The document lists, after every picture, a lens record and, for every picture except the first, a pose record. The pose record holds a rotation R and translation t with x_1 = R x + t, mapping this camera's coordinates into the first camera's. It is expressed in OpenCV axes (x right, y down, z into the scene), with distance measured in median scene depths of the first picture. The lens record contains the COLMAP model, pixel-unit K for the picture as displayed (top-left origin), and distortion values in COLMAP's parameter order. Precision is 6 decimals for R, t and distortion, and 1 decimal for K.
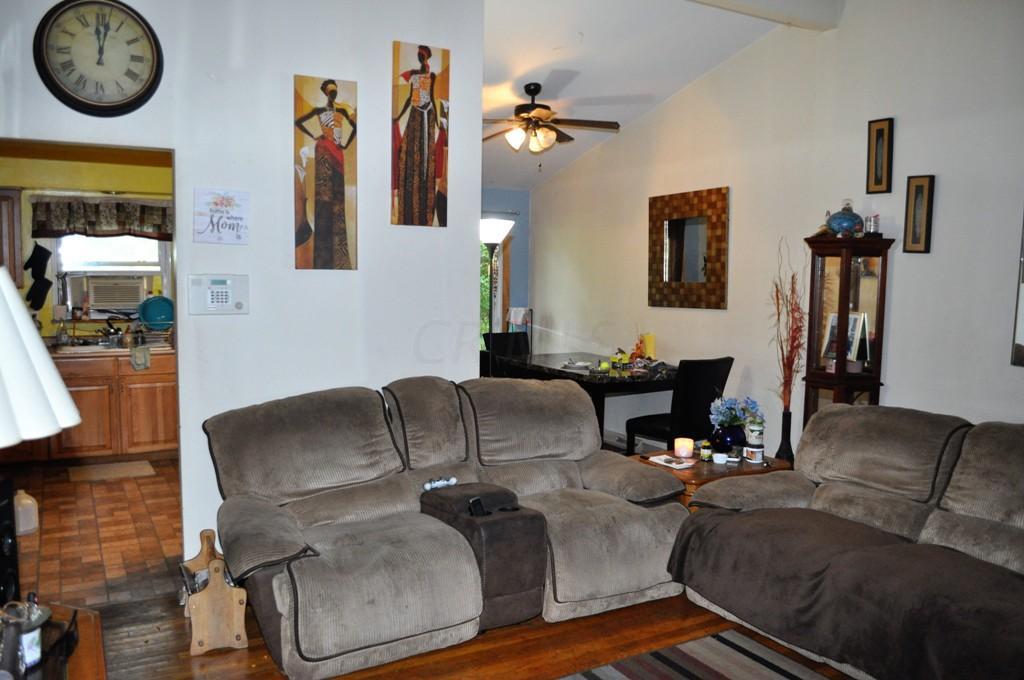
lens RADIAL K [[809.2, 0, 532.3], [0, 809.2, 345.8], [0, 0, 1]] dist [-0.080775, 0.011211]
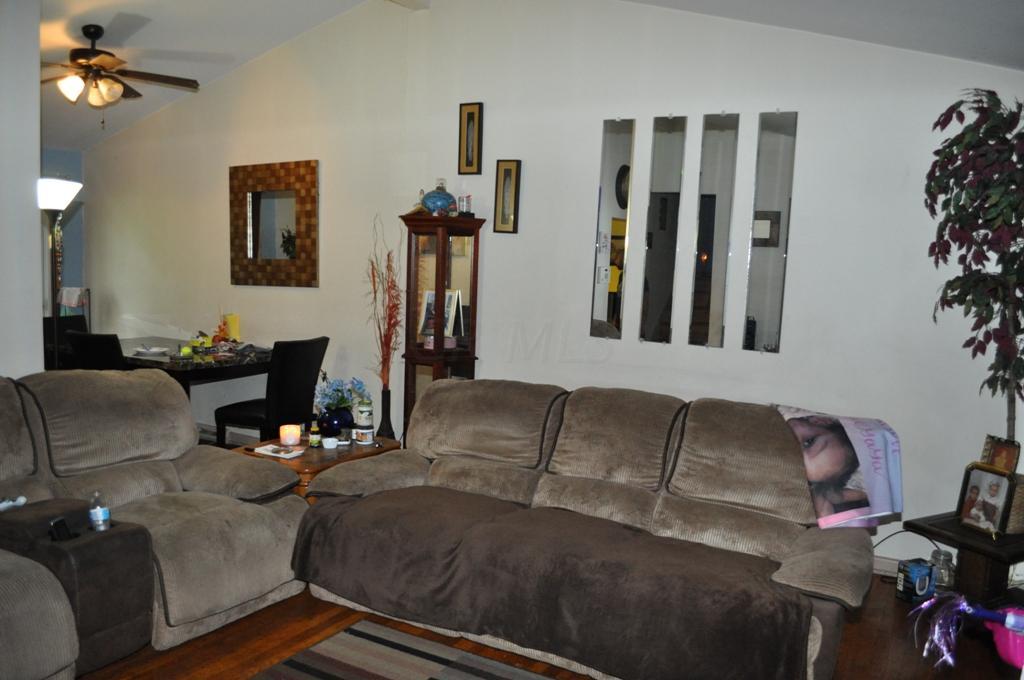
lens RADIAL K [[809.2, 0, 532.3], [0, 809.2, 345.8], [0, 0, 1]] dist [-0.080775, 0.011211]
pose [[0.863801, -0.037101, 0.502464, -0.040469], [0.023883, 0.999179, 0.032718, -0.001399], [-0.503266, -0.016261, 0.863979, 0.061332]]
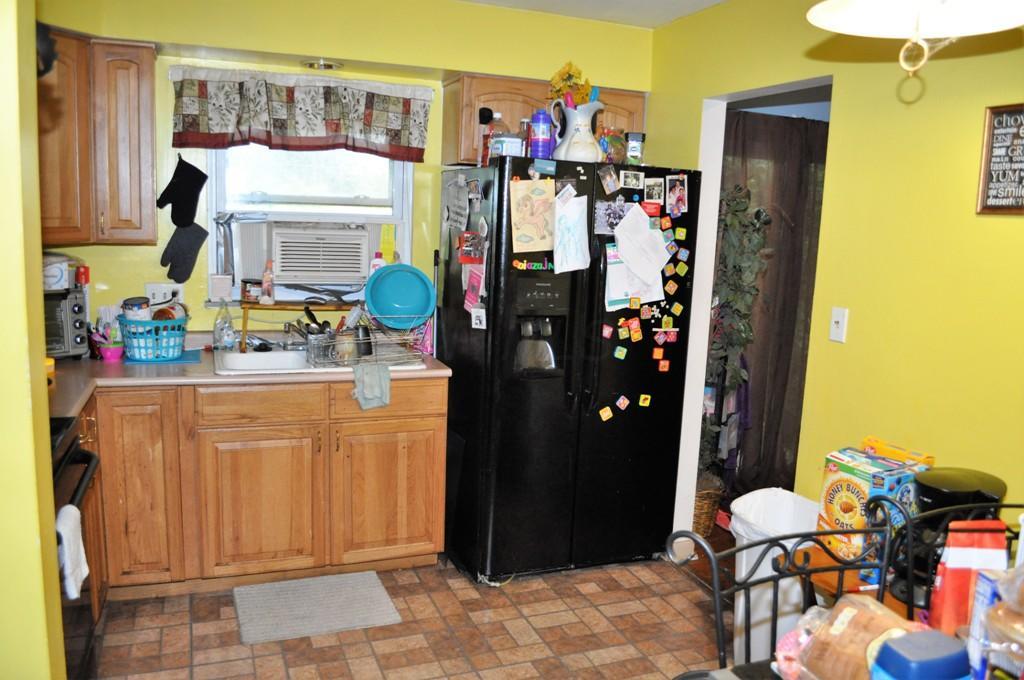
lens RADIAL K [[809.2, 0, 532.3], [0, 809.2, 345.8], [0, 0, 1]] dist [-0.080775, 0.011211]
pose [[0.989537, 0.054960, -0.133402, -0.163566], [-0.045394, 0.996245, 0.073726, -0.027668], [0.136953, -0.066899, 0.988316, 0.252905]]
